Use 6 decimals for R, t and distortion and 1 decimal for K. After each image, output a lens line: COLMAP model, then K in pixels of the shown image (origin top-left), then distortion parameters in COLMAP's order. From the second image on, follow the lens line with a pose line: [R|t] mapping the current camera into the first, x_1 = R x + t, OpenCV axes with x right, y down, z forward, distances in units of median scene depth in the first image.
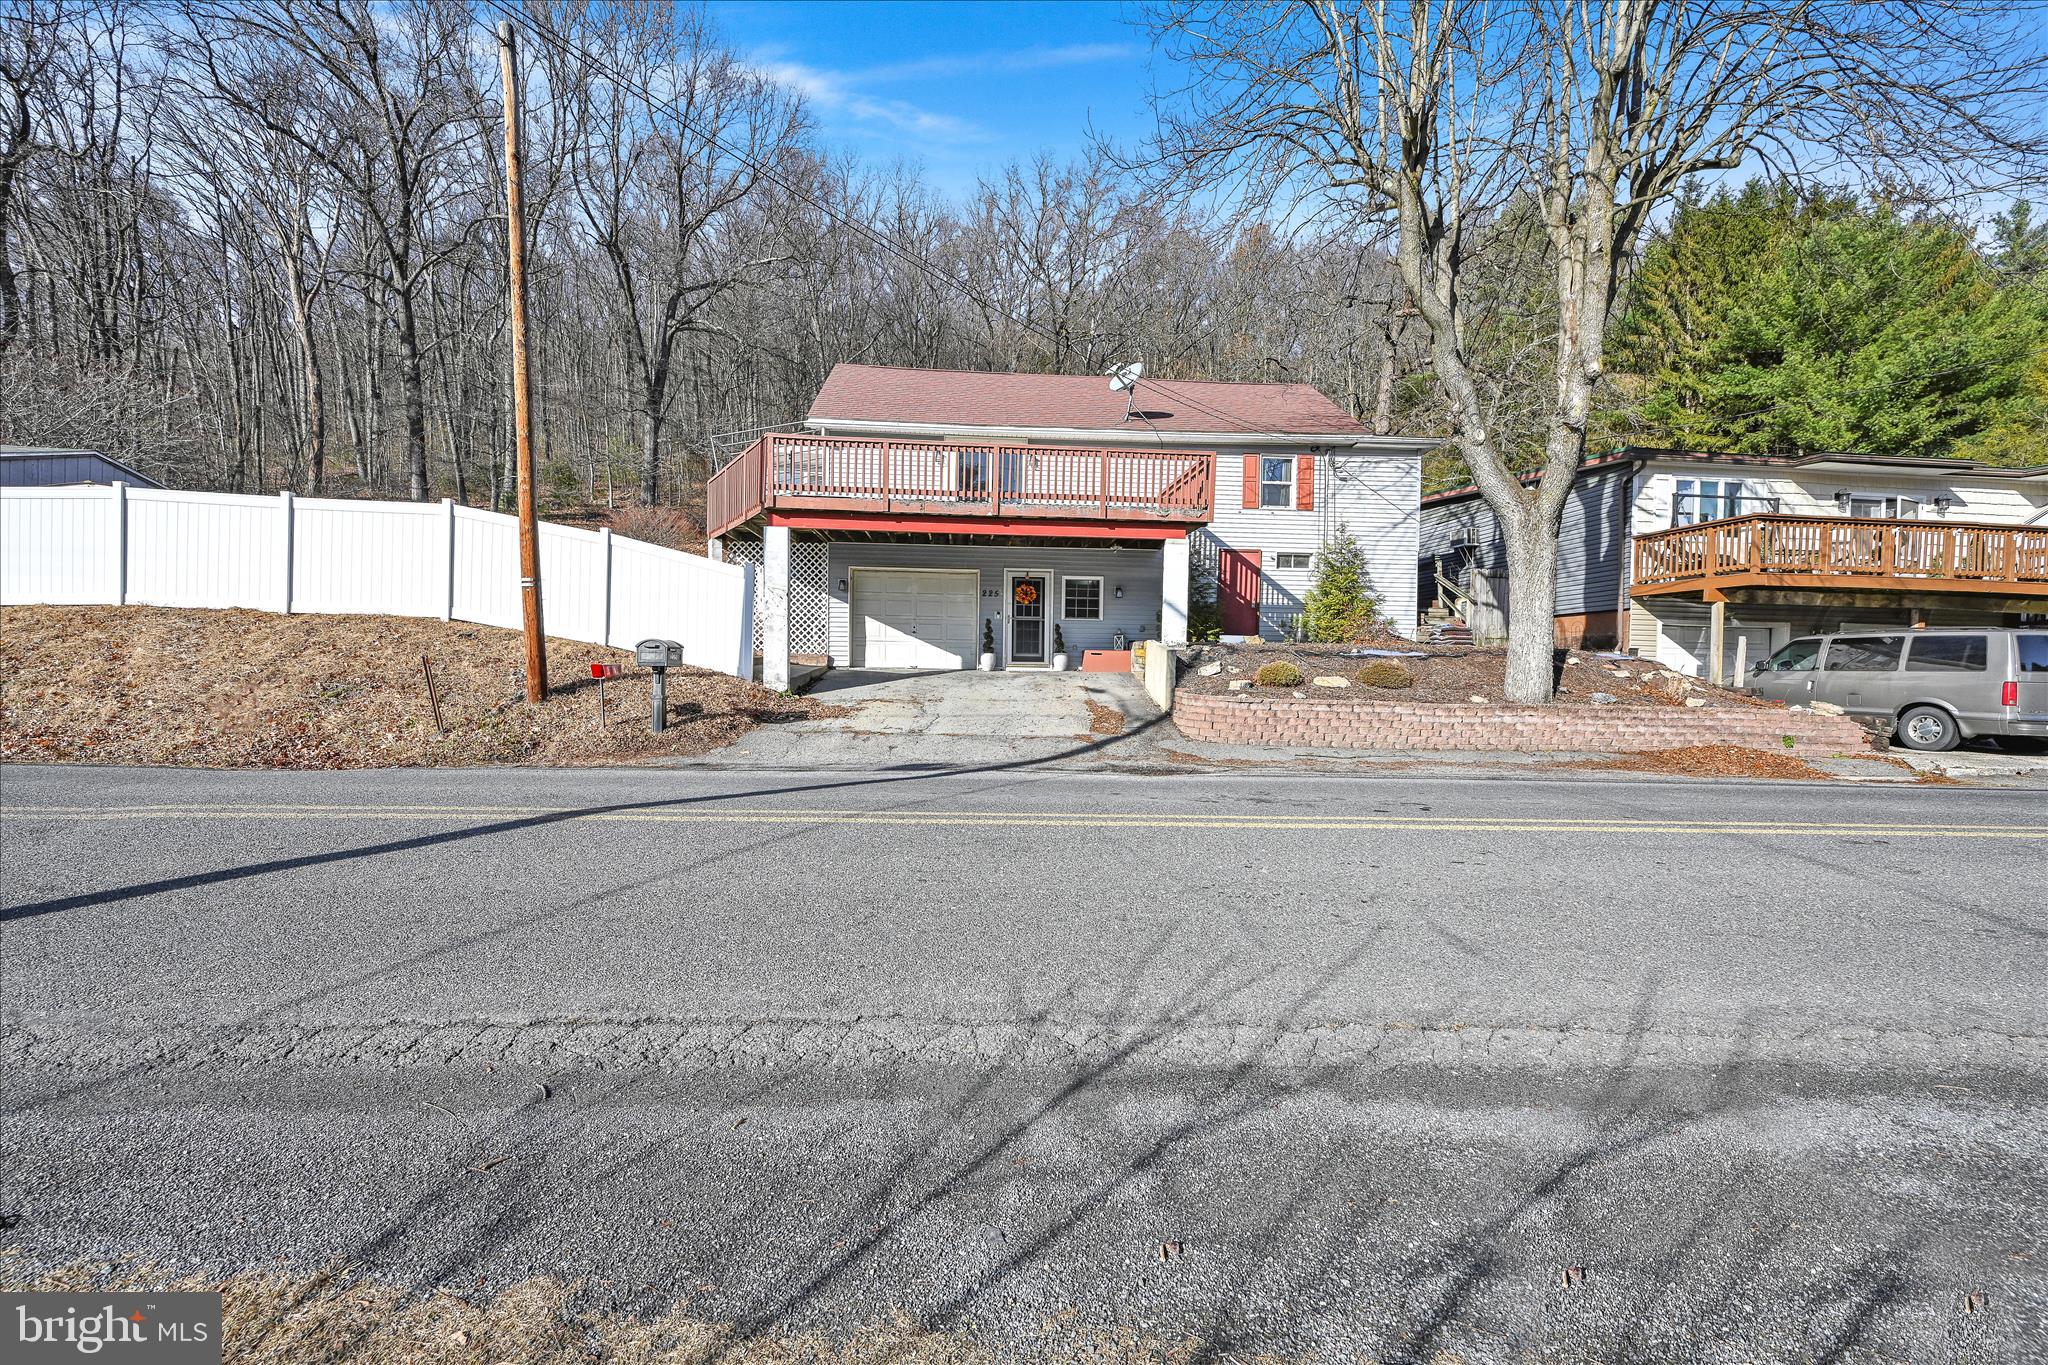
lens RADIAL K [[786.1, 0, 1020.2], [0, 786.1, 670.1], [0, 0, 1]] dist [0.001453, 0.000272]
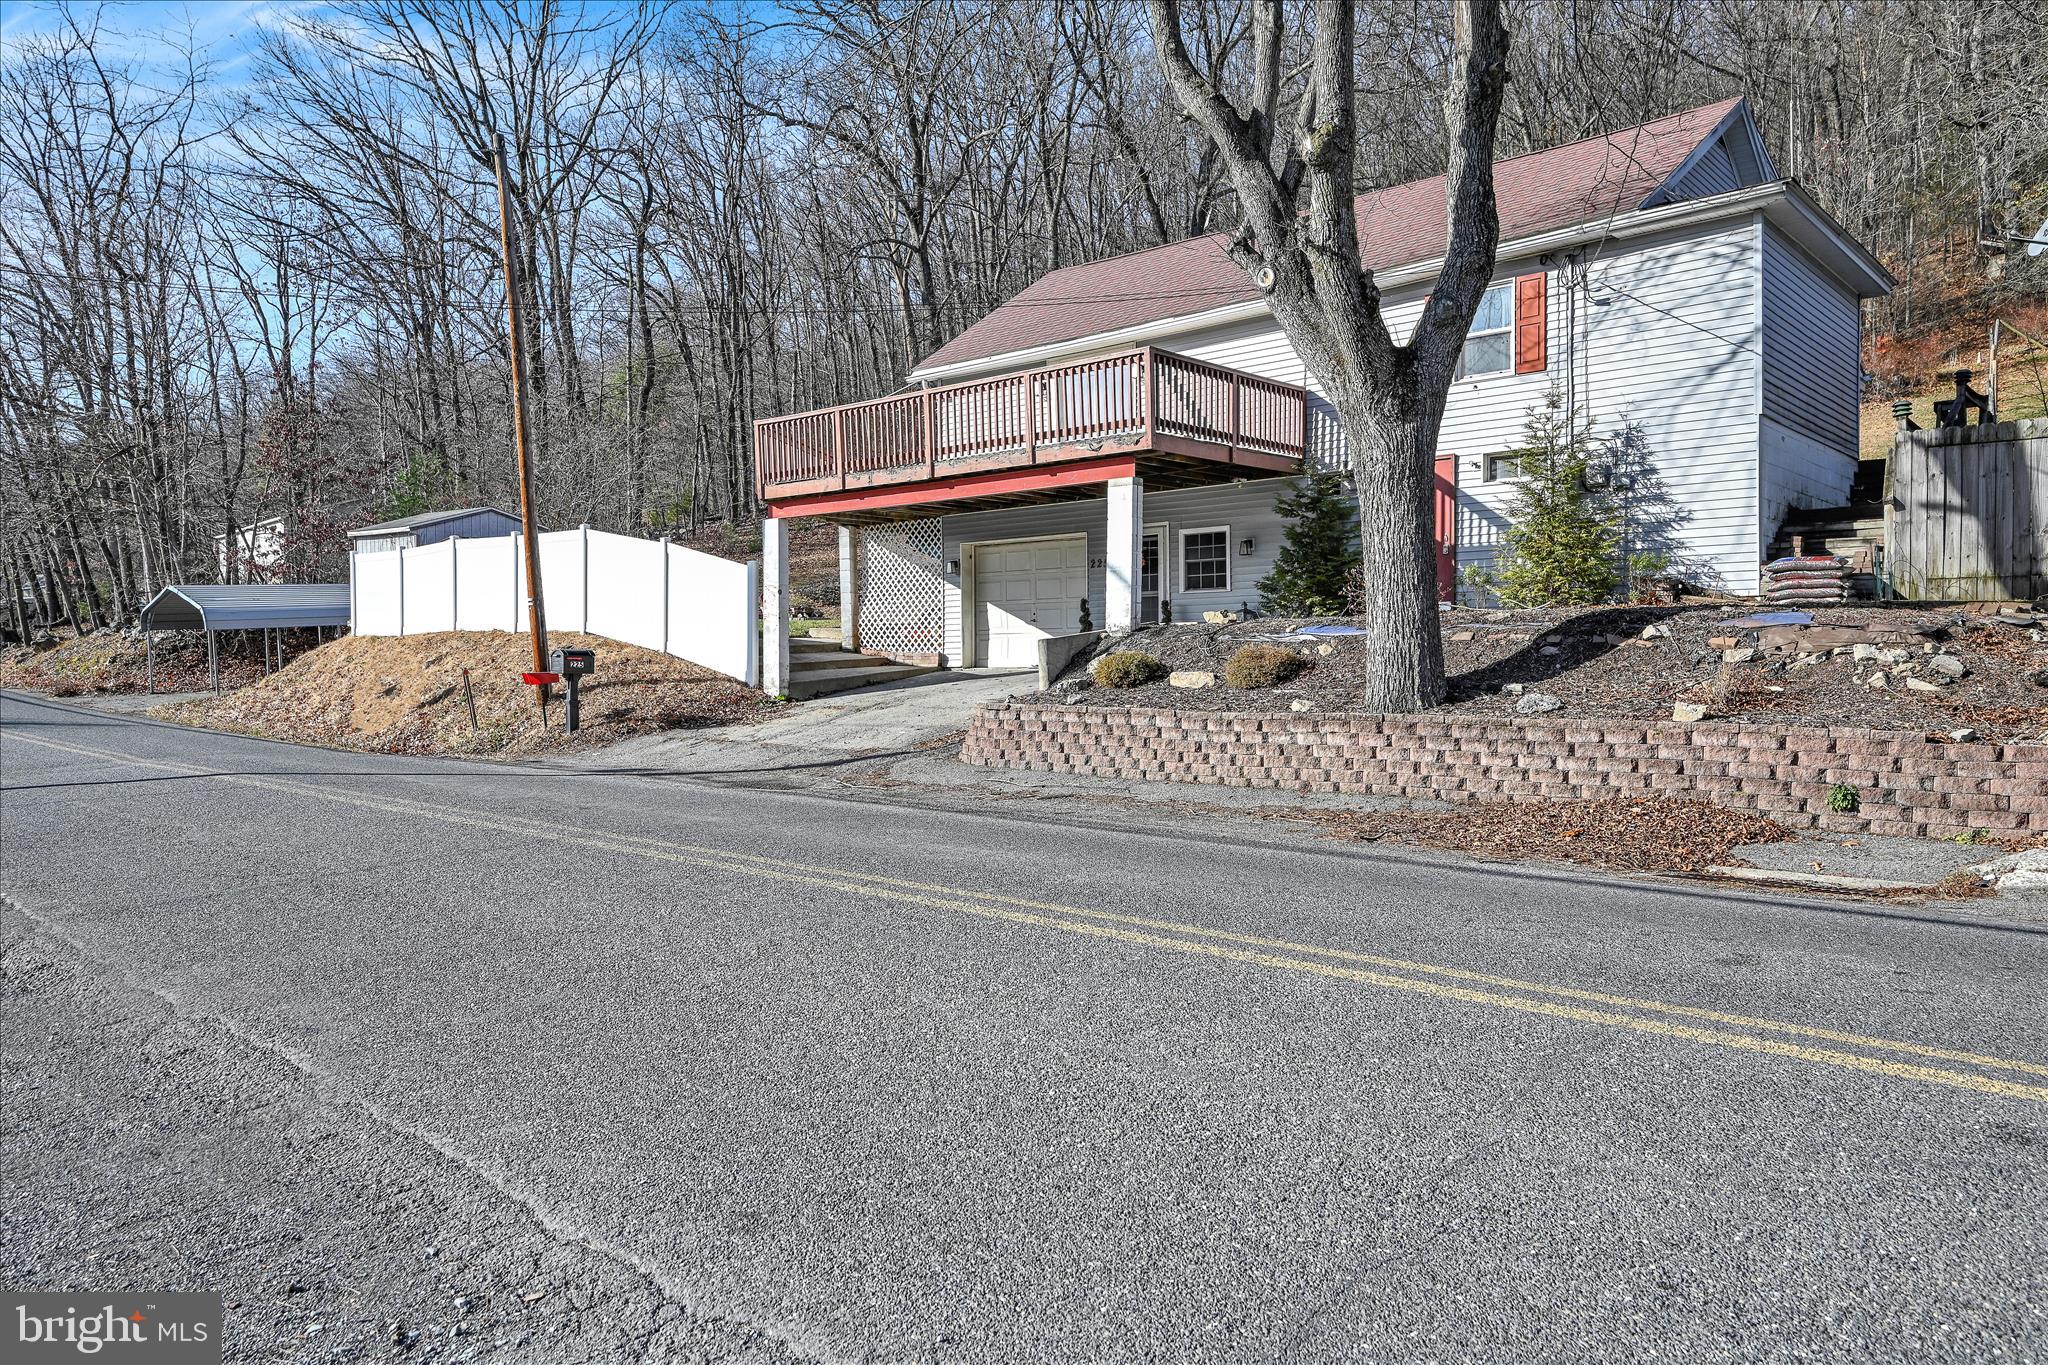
lens RADIAL K [[1293.3, 0, 1009.3], [0, 1293.3, 665.6], [0, 0, 1]] dist [0.008822, -0.000364]
pose [[0.719689, -0.019871, -0.694012, 0.730612], [0.016126, 0.999799, -0.011903, 0.010486], [0.694109, -0.002625, 0.719865, 0.076566]]
